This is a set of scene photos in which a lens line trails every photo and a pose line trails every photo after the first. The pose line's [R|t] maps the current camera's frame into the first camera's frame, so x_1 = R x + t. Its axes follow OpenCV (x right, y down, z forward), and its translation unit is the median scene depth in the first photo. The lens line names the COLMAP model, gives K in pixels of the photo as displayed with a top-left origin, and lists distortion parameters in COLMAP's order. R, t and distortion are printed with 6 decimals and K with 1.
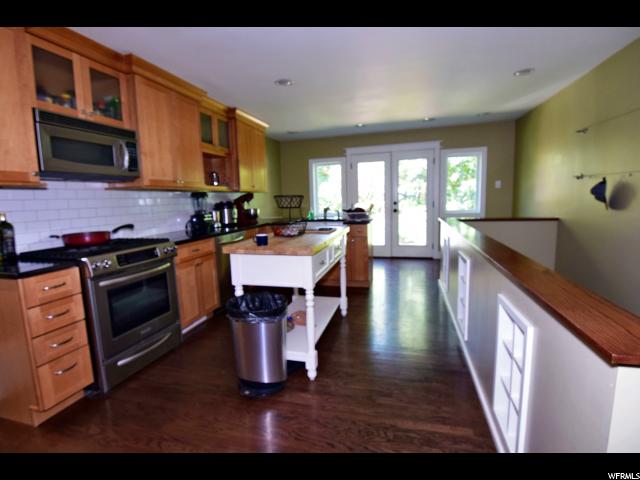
lens RADIAL K [[325.5, 0, 320.0], [0, 325.5, 240.0], [0, 0, 1]] dist [-0.001684, -0.000575]
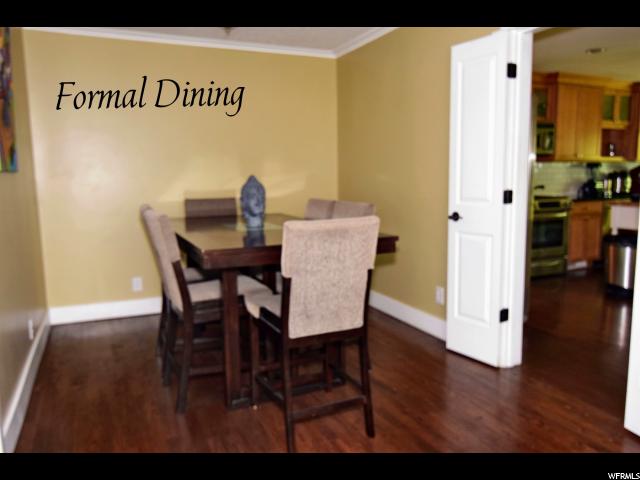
lens RADIAL K [[478.3, 0, 320.0], [0, 478.3, 240.0], [0, 0, 1]] dist [0.000685, 0.000639]
pose [[0.654365, 0.115582, -0.747293, 0.294326], [-0.099479, 0.992818, 0.066449, 0.109210], [0.749606, 0.030858, 0.661164, -0.847845]]
